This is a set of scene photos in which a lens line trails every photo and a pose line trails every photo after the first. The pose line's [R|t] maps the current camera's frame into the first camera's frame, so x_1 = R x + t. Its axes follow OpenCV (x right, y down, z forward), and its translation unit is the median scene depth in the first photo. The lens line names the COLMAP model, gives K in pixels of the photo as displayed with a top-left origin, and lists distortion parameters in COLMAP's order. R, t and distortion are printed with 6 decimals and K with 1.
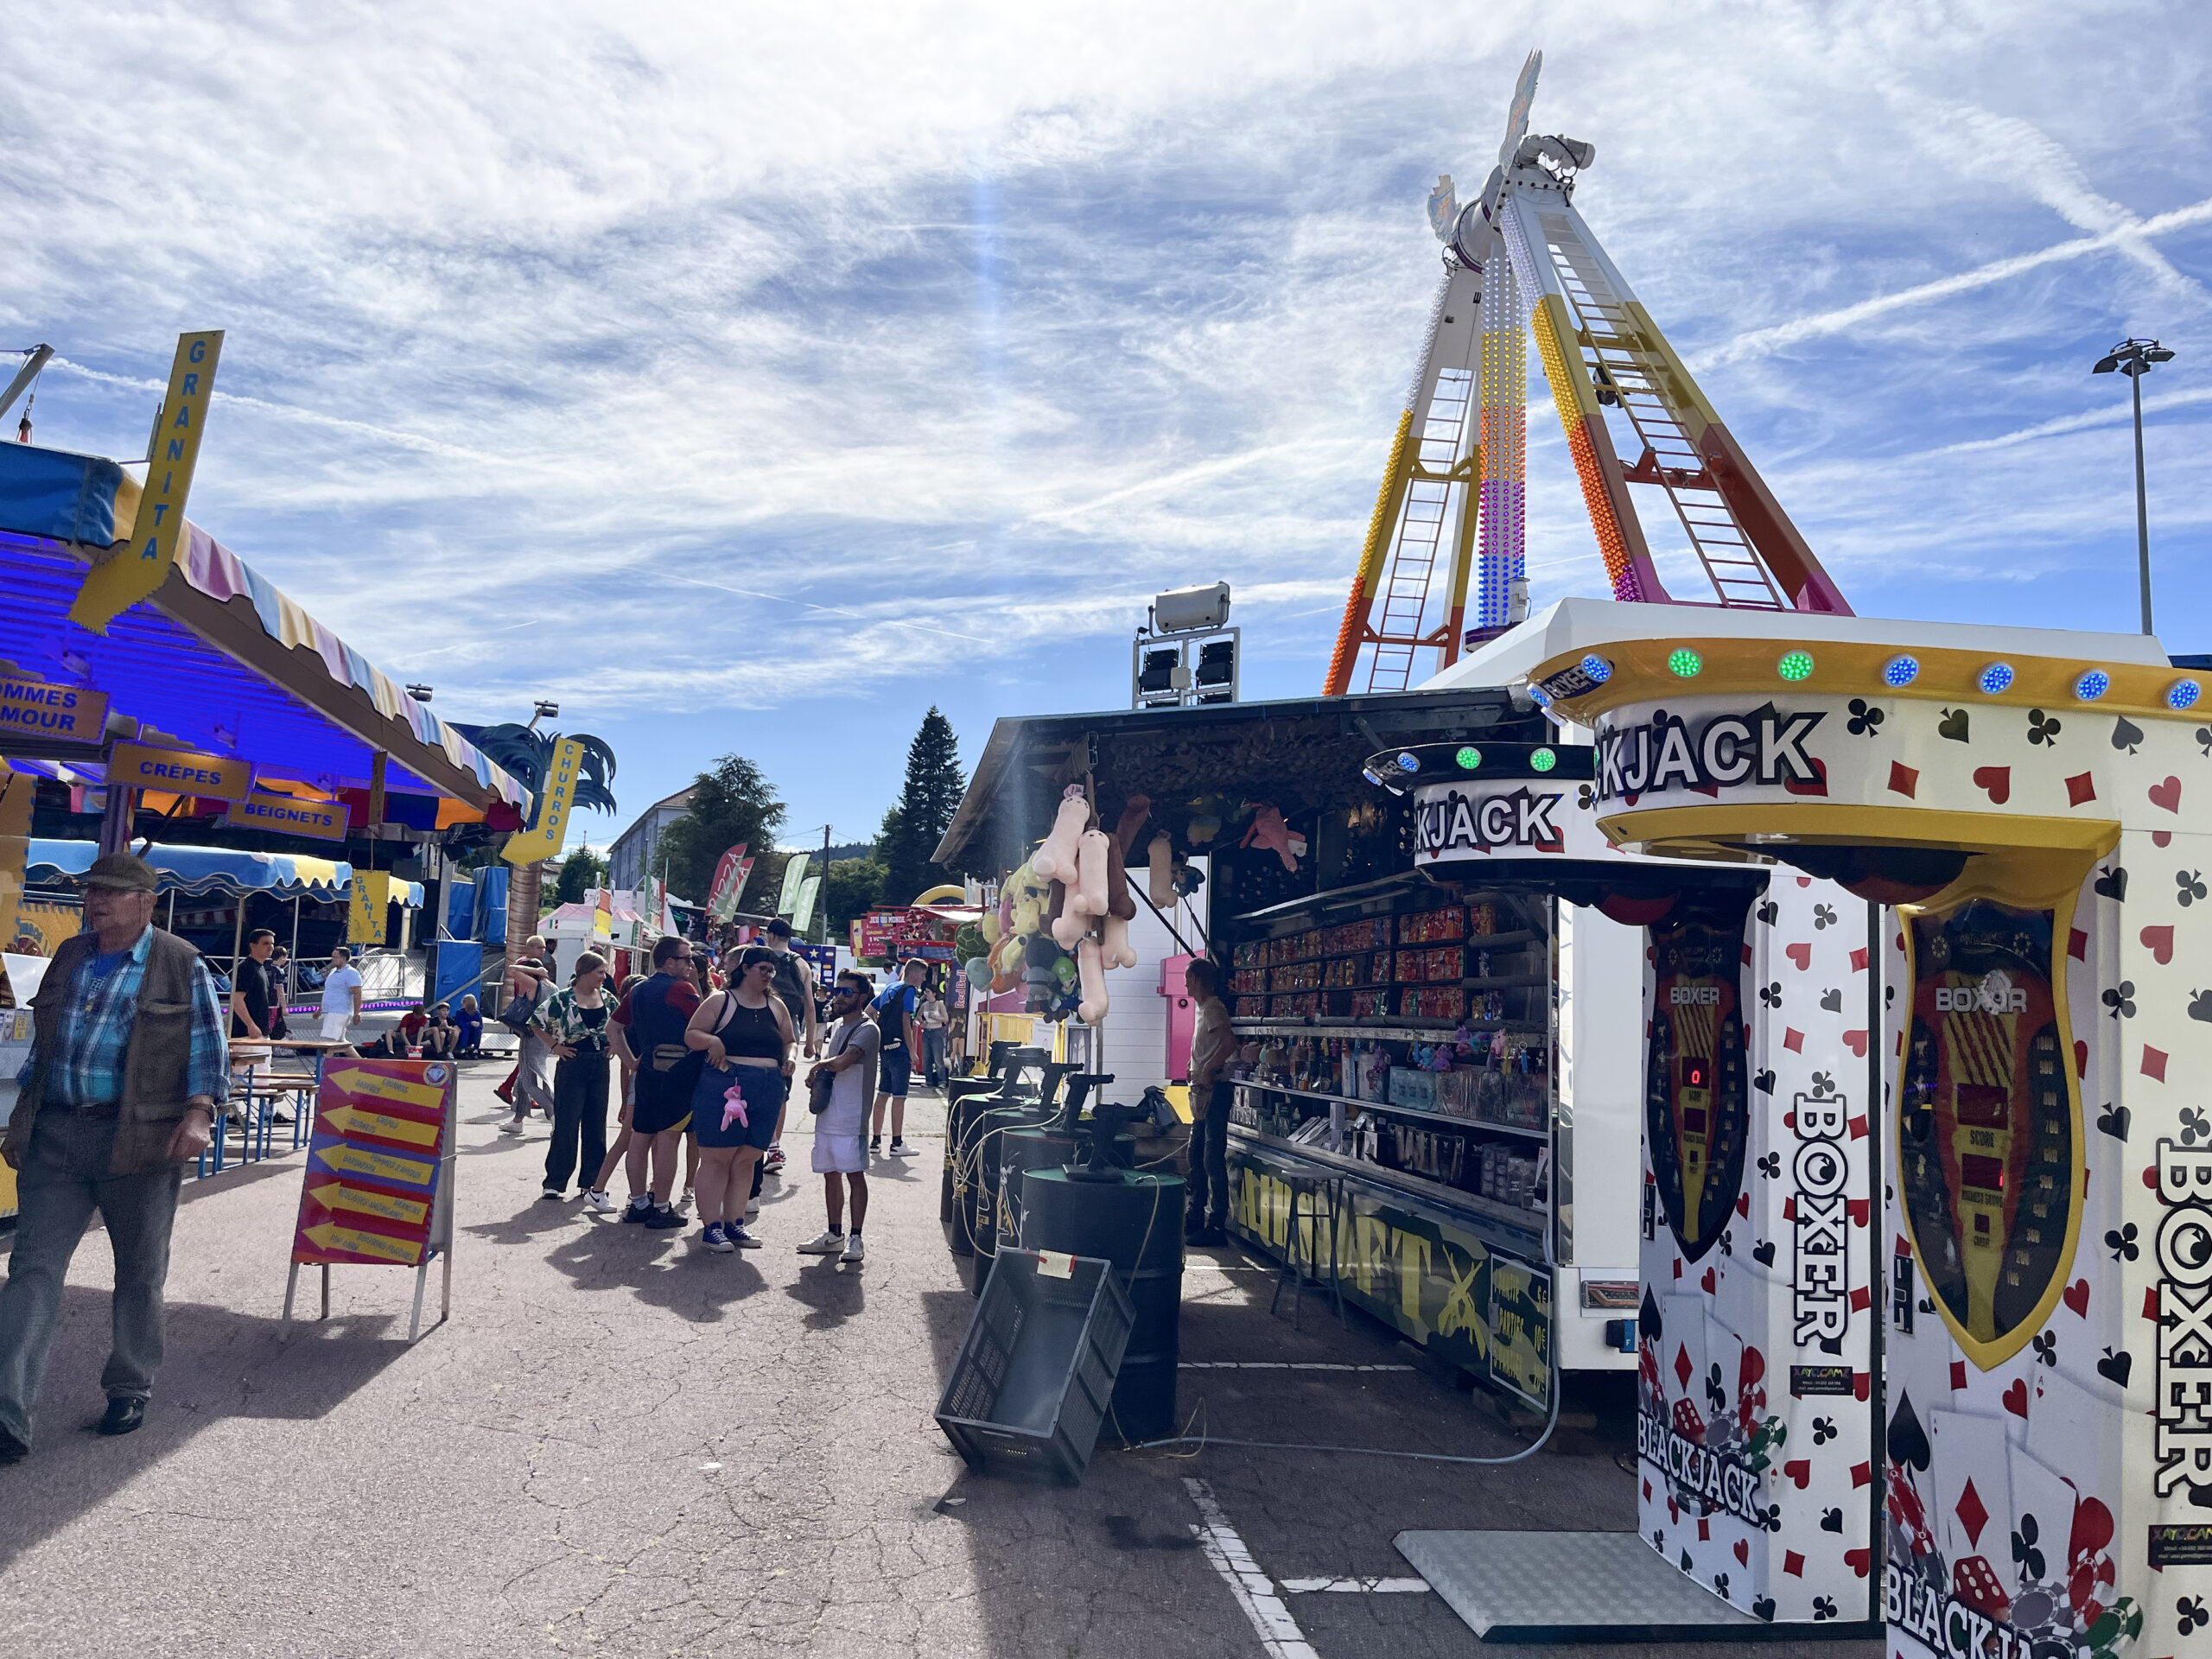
lens RADIAL K [[1707.5, 0, 1106.8], [0, 1707.5, 826.9], [0, 0, 1]] dist [-0.011442, -0.002528]
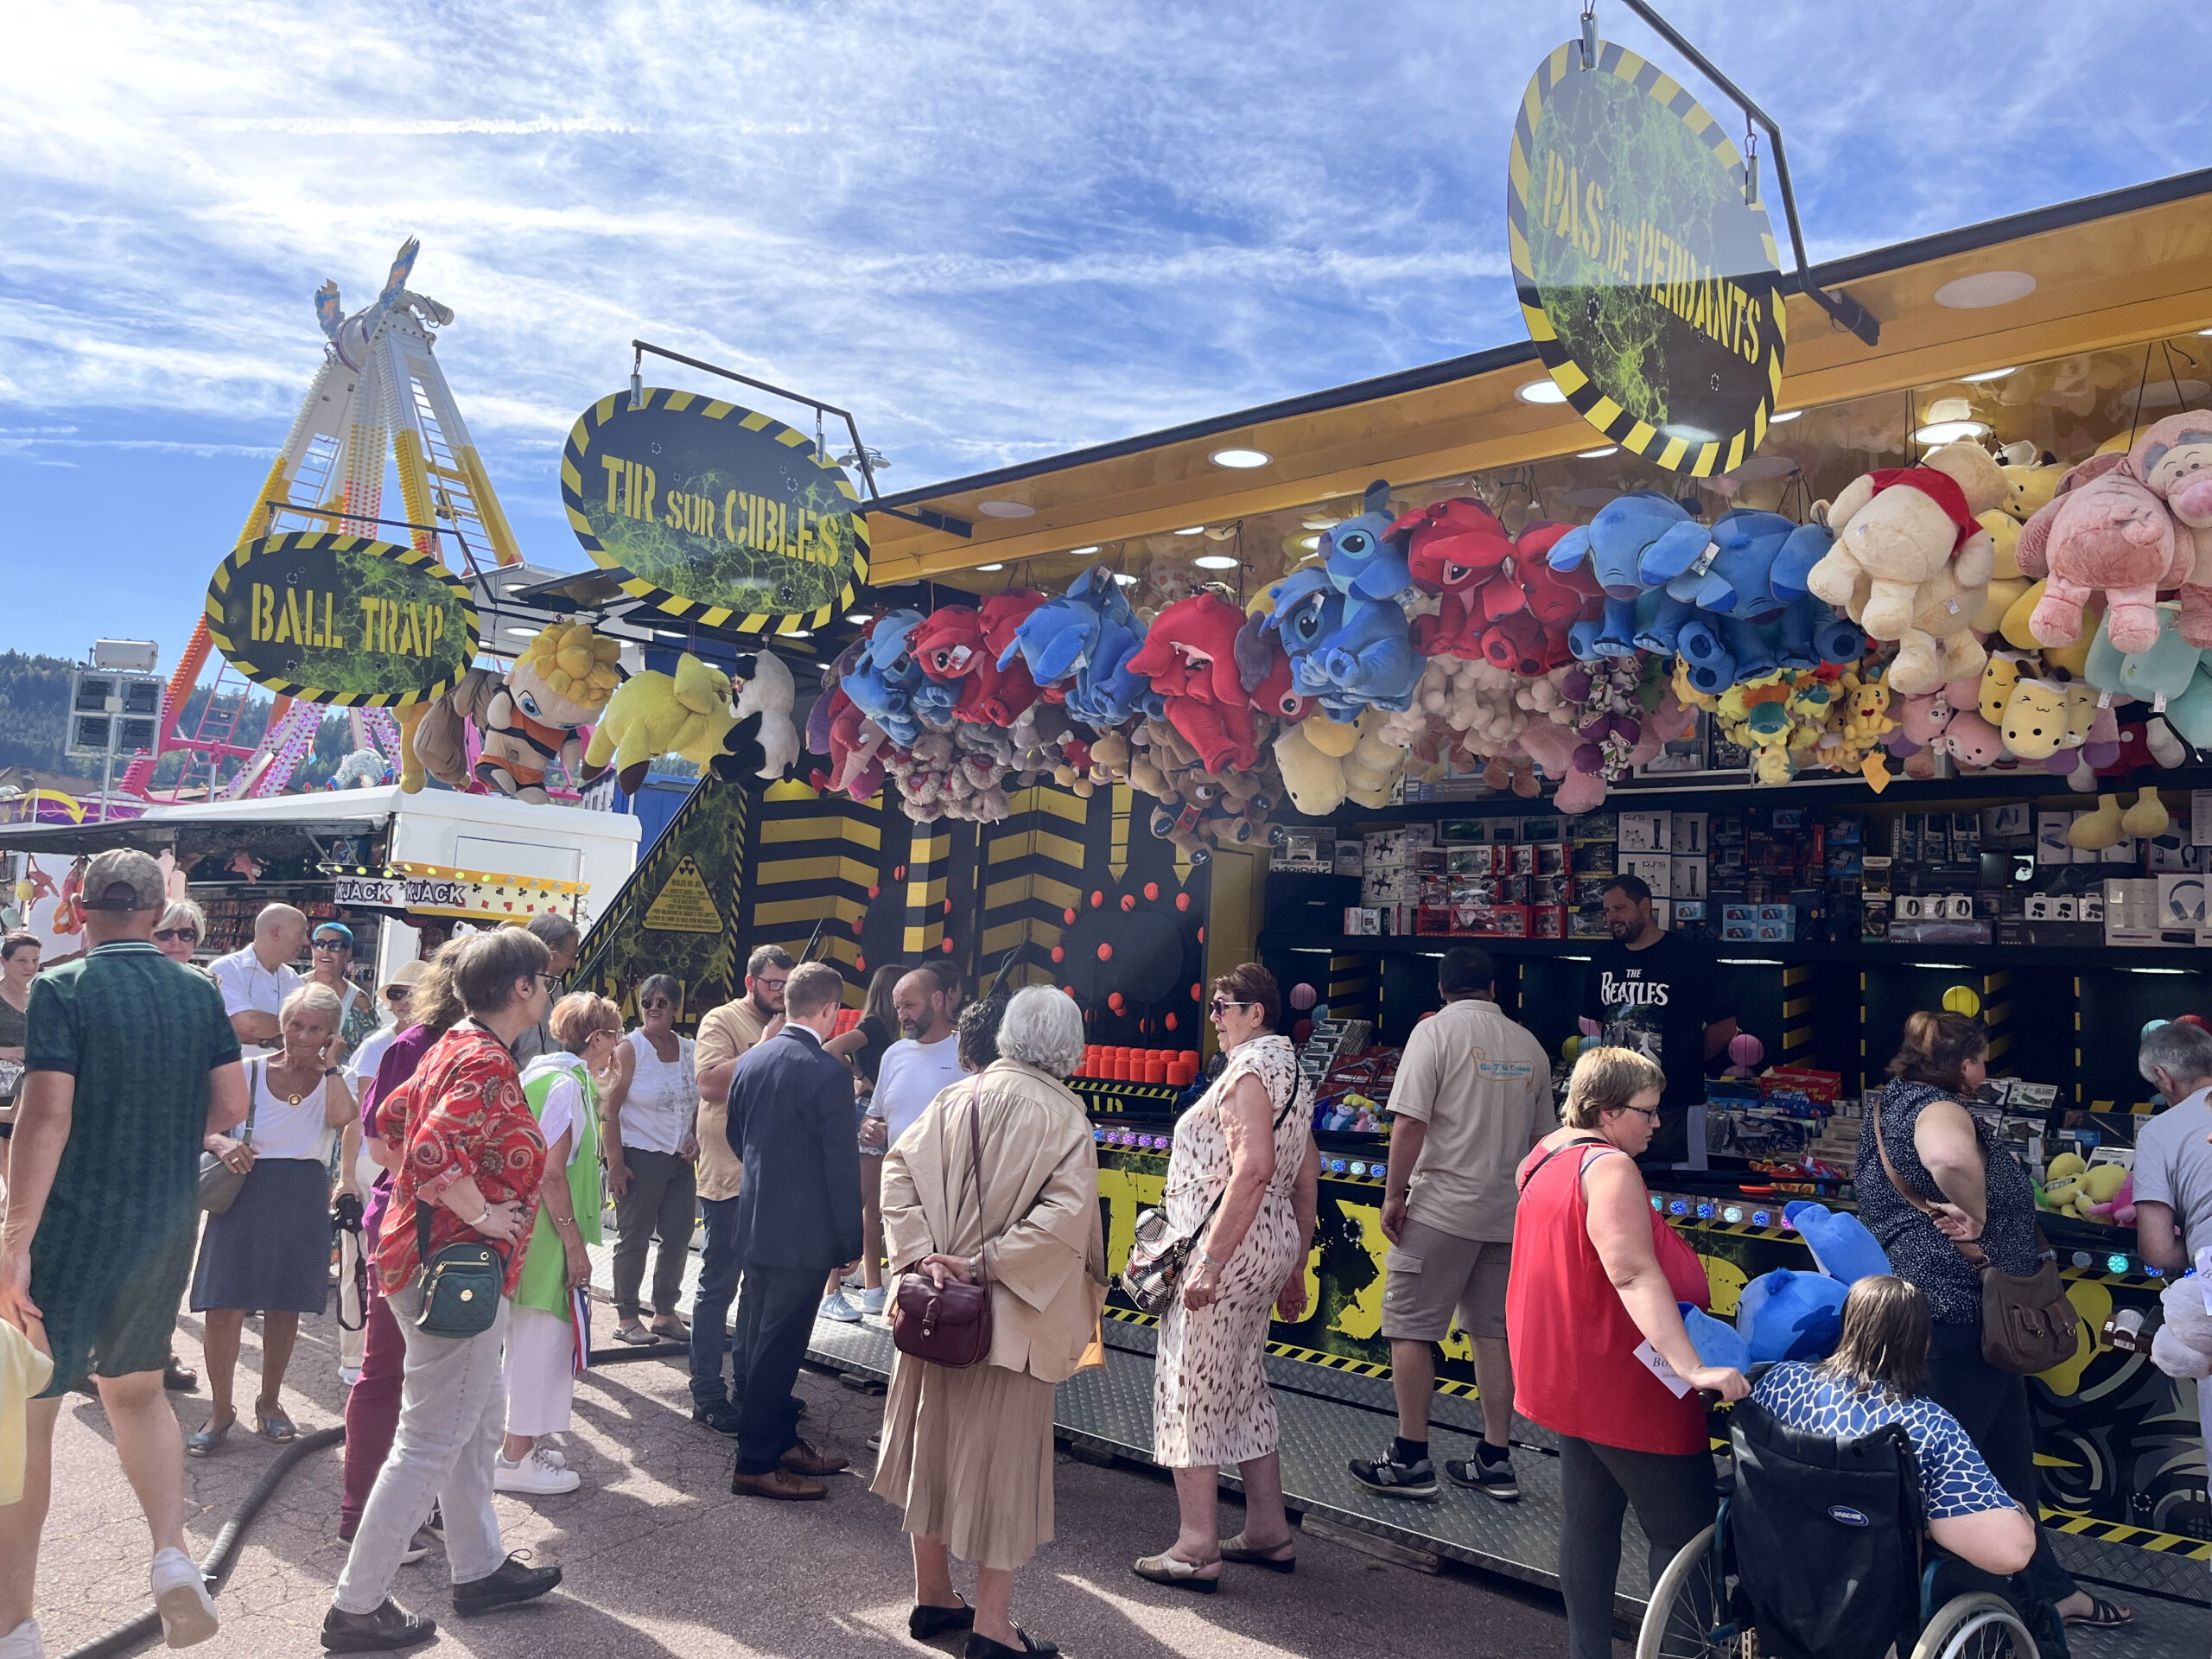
lens RADIAL K [[1707.5, 0, 1106.8], [0, 1707.5, 830.3], [0, 0, 1]] dist [-0.011442, -0.002528]
pose [[0.781644, 0.066314, 0.620189, -0.600326], [-0.094469, 0.995448, 0.012625, -0.265454], [-0.616529, -0.068457, 0.784351, -2.056666]]
